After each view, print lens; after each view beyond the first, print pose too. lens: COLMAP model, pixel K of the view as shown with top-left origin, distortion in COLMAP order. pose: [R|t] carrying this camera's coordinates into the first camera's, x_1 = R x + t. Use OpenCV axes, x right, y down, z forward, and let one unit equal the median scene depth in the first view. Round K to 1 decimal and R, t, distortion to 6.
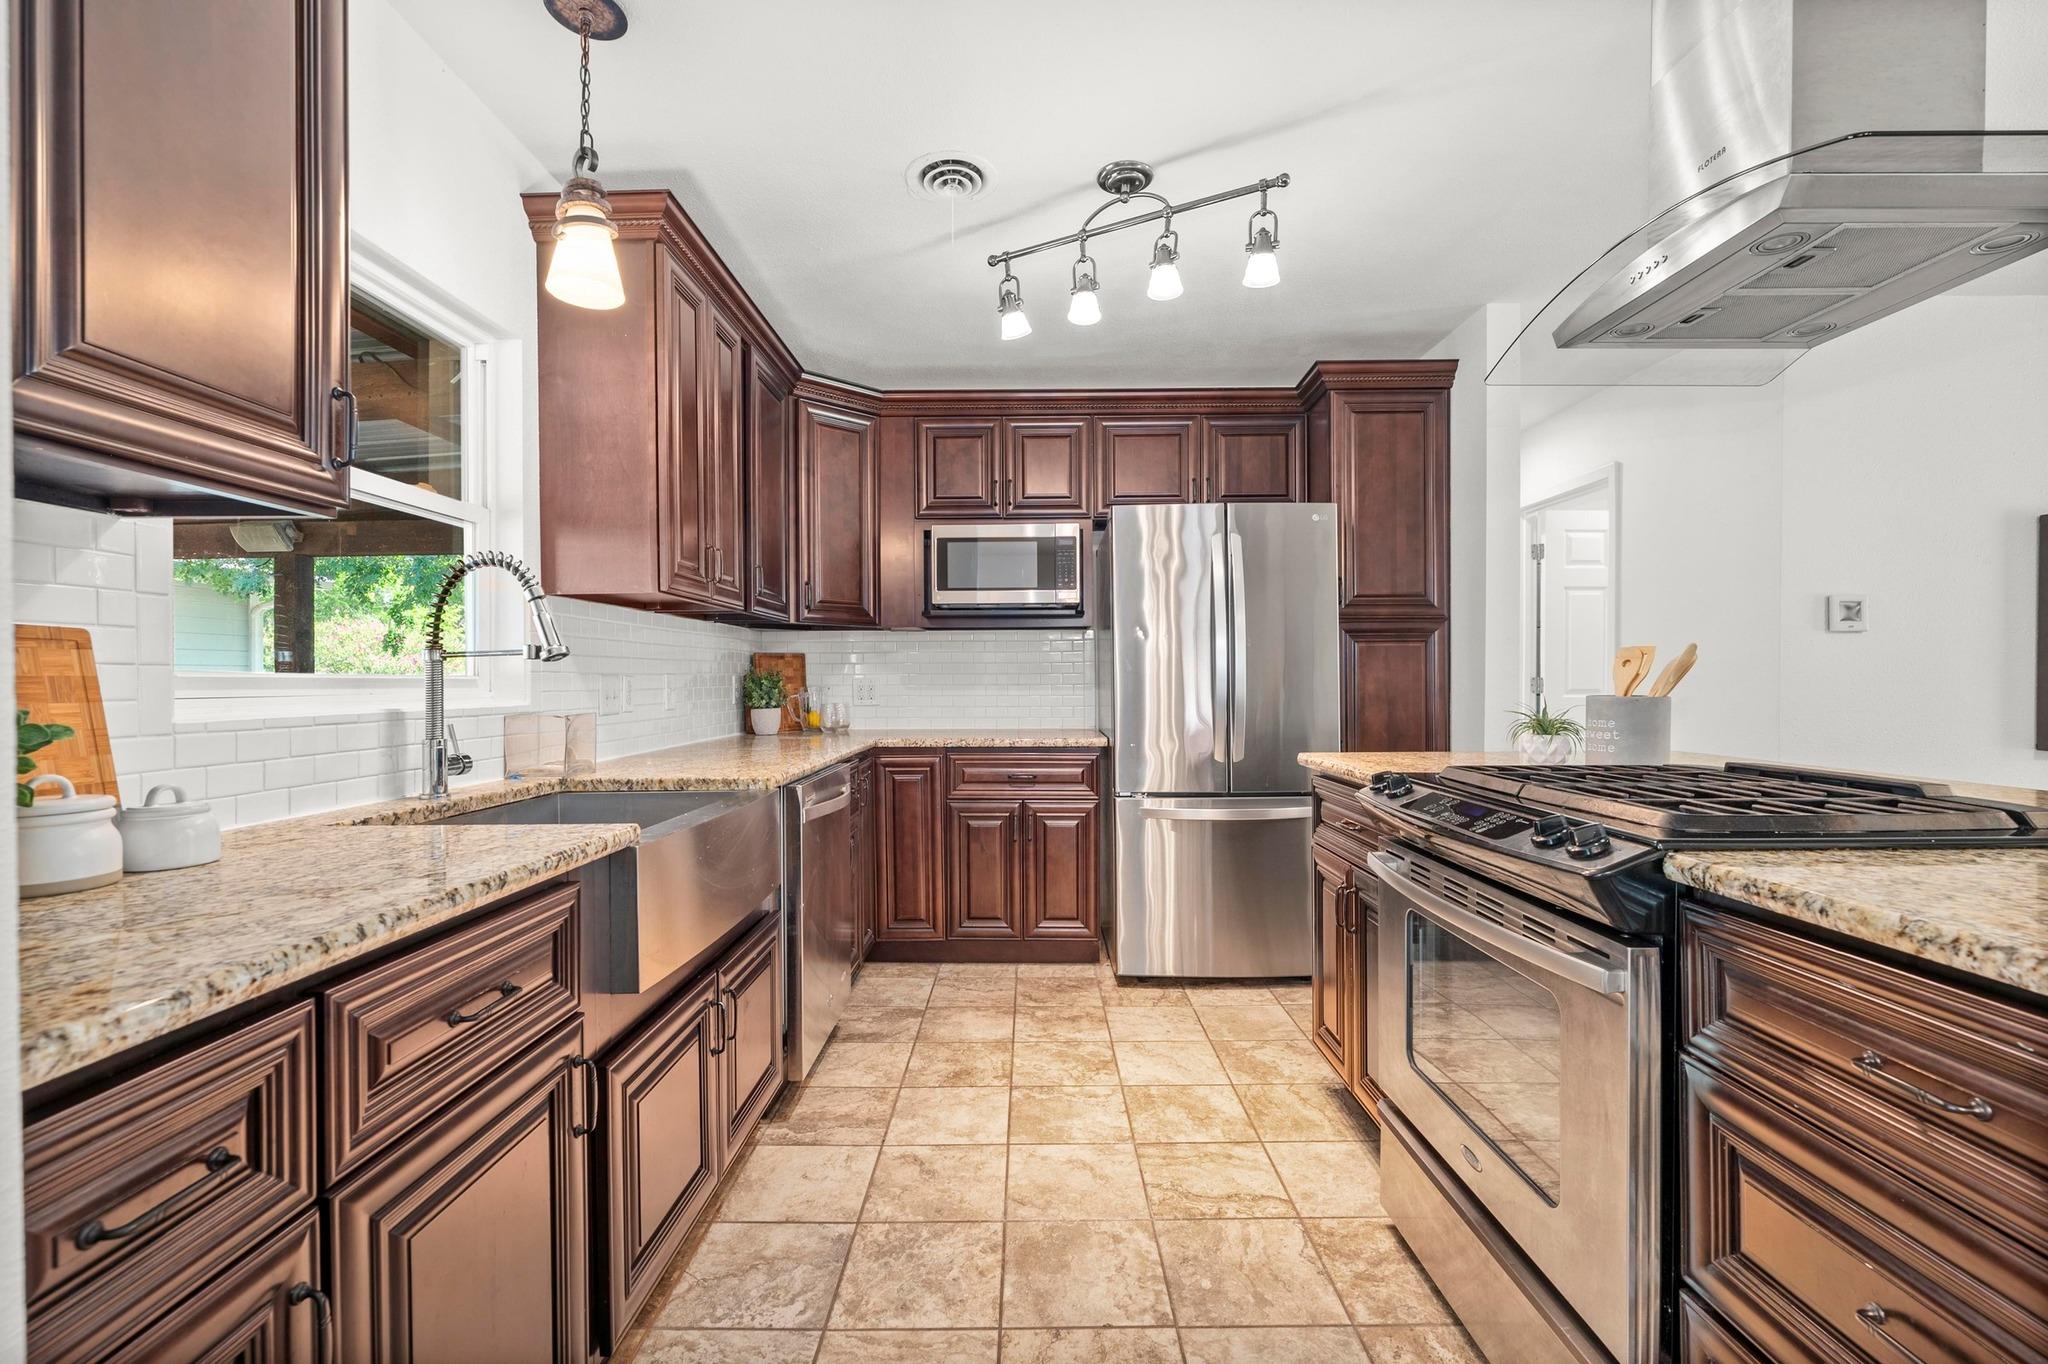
lens RADIAL K [[890.0, 0, 1024.5], [0, 890.0, 686.8], [0, 0, 1]] dist [-0.002711, -0.000324]
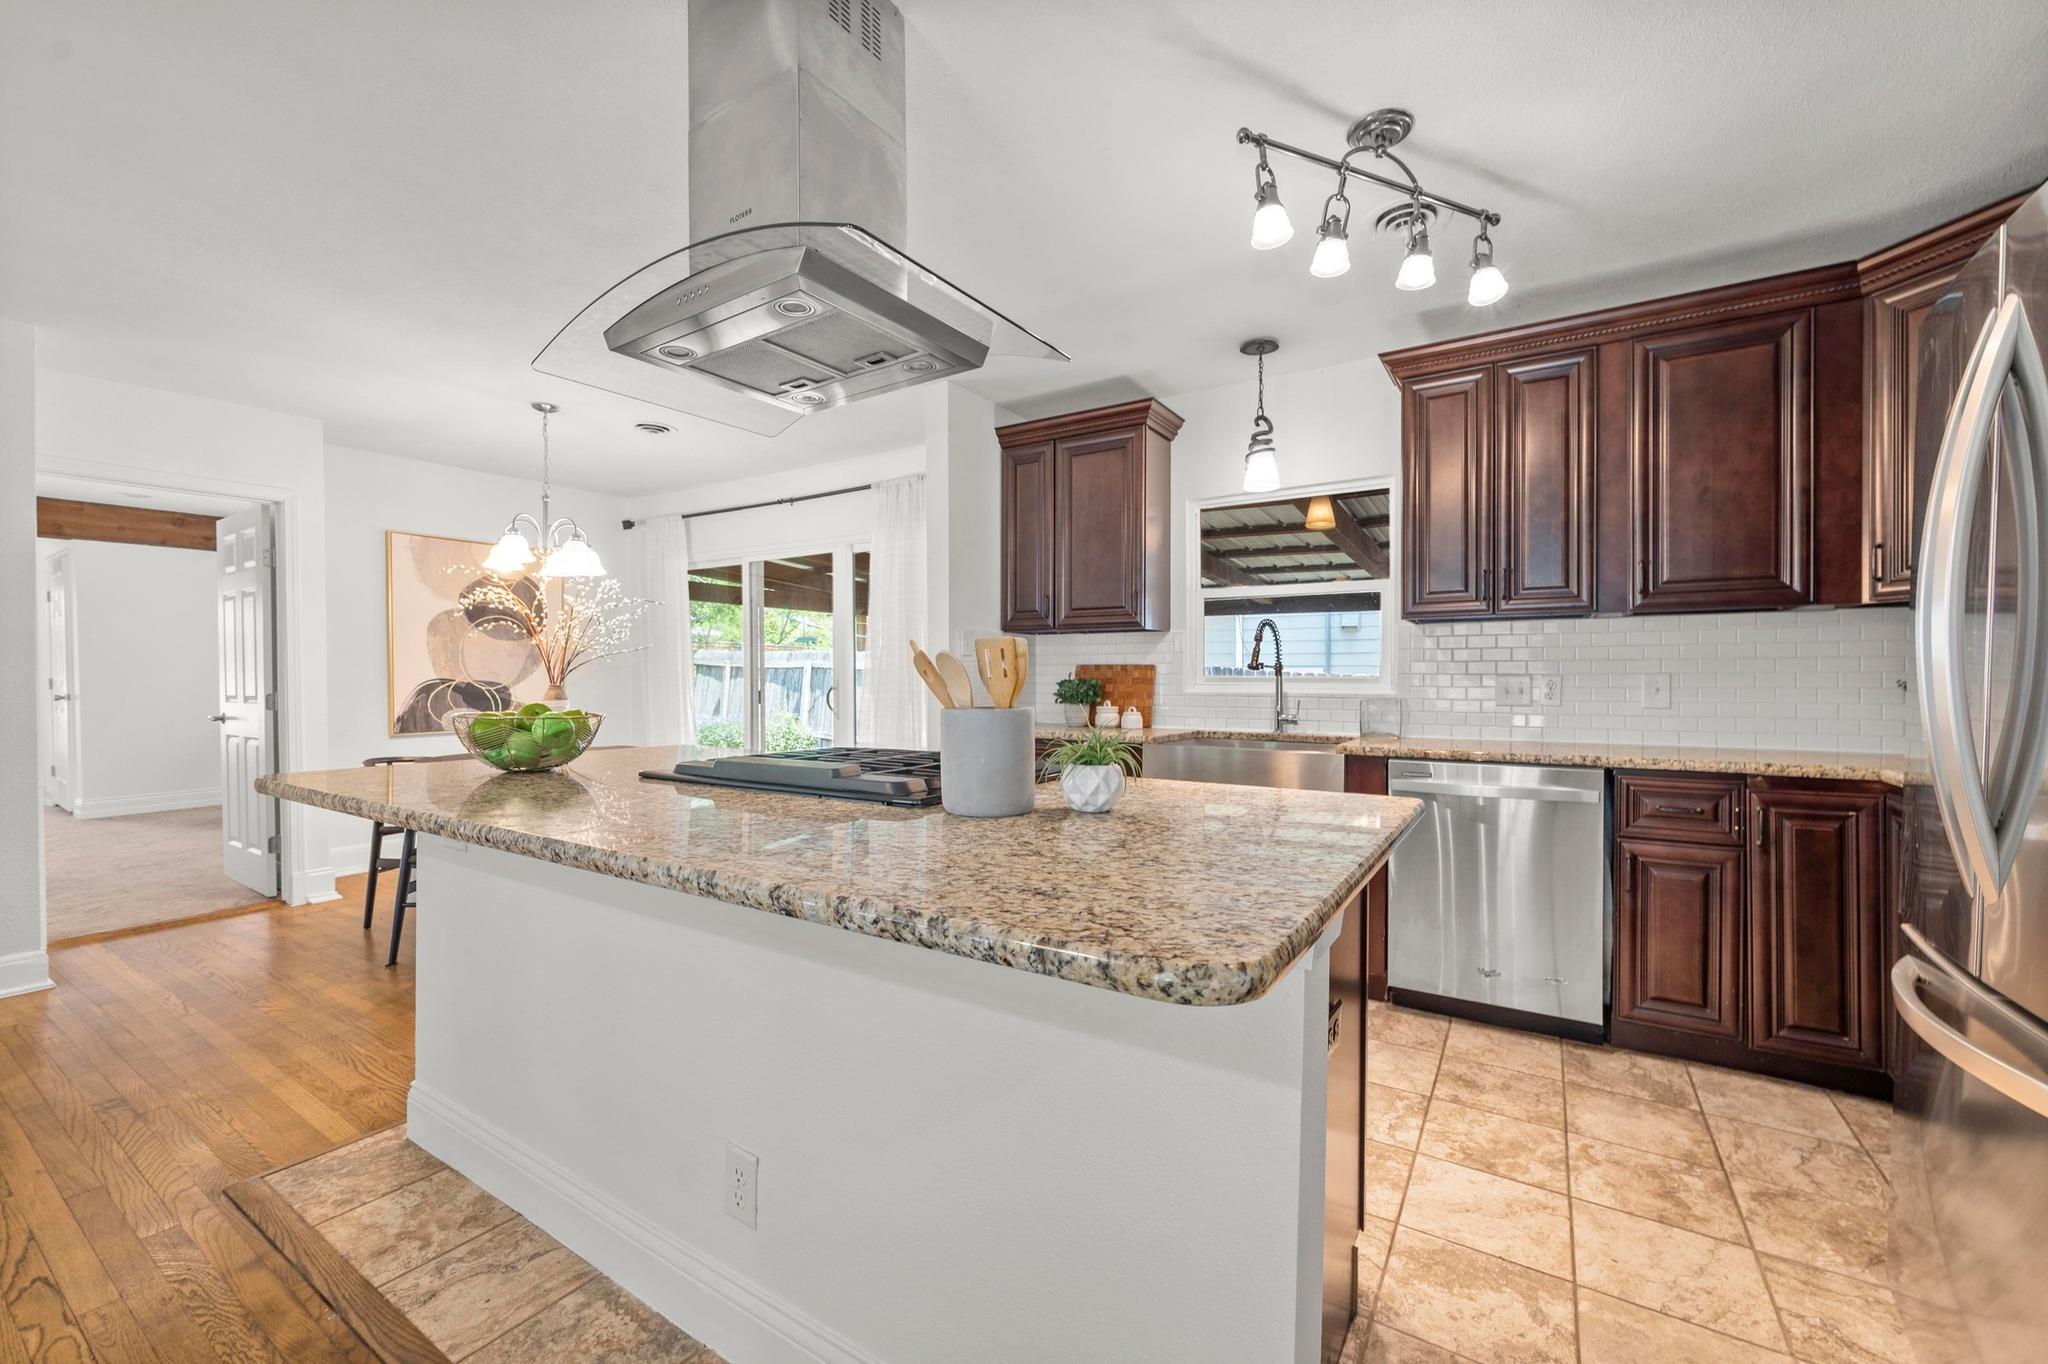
lens RADIAL K [[819.7, 0, 1022.5], [0, 819.7, 684.2], [0, 0, 1]] dist [-0.005612, 0.000738]
pose [[-0.531274, 0.009571, -0.847146, 0.745948], [-0.005849, 0.999871, 0.014965, -0.011274], [0.847180, 0.012906, -0.531150, 0.831505]]
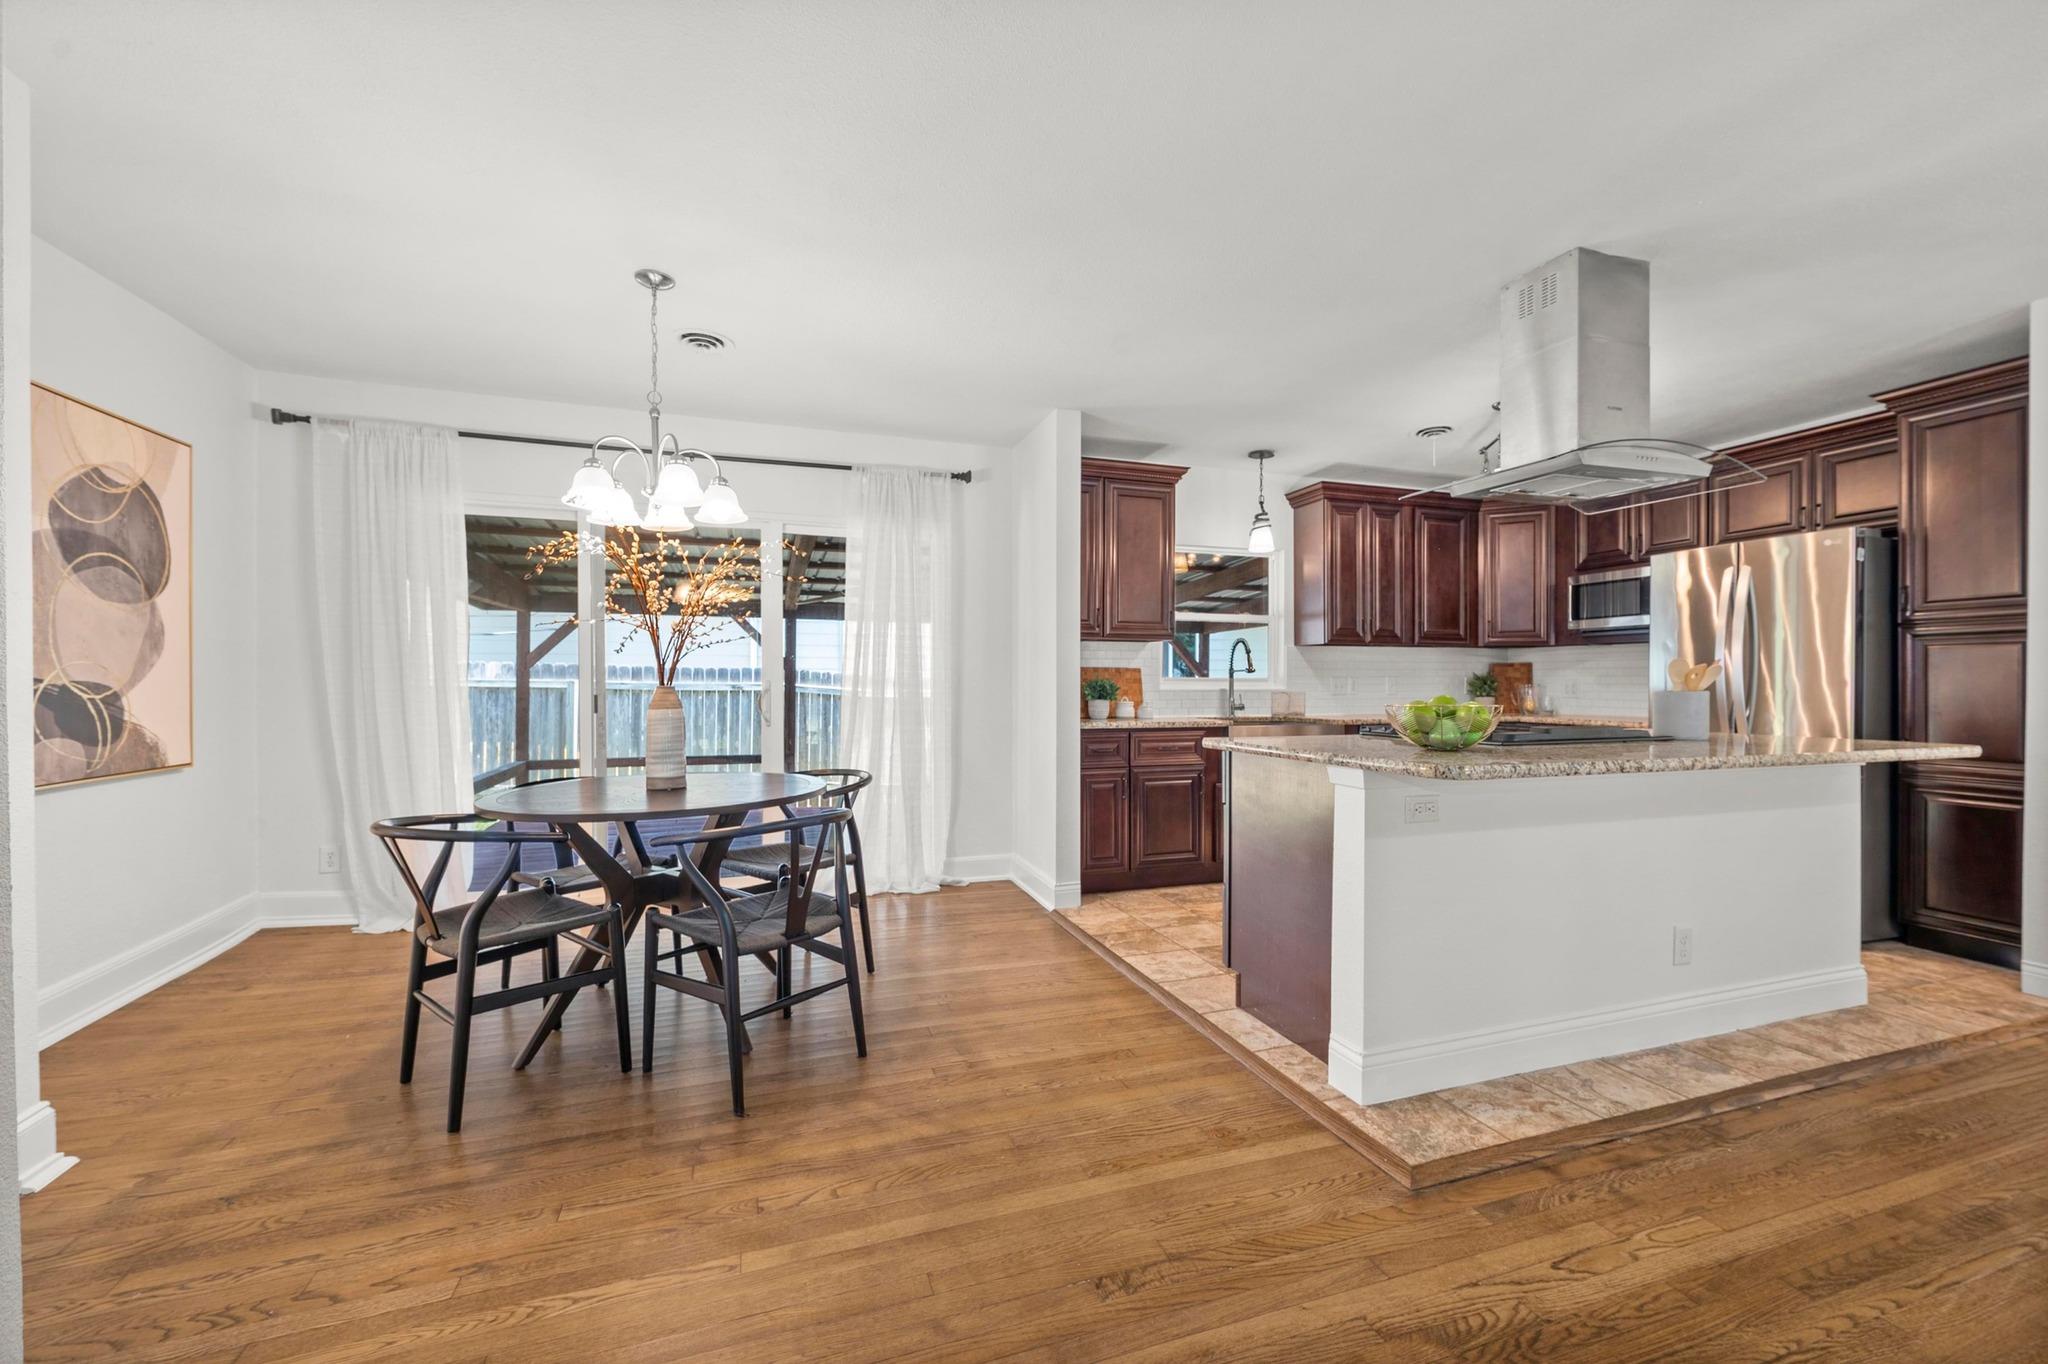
lens RADIAL K [[819.7, 0, 1022.5], [0, 819.7, 684.2], [0, 0, 1]] dist [-0.005612, 0.000738]
pose [[0.325568, 0.007894, -0.945486, 1.002628], [-0.010231, 0.999936, 0.004826, 0.002065], [0.945463, 0.008102, 0.325628, -0.352342]]
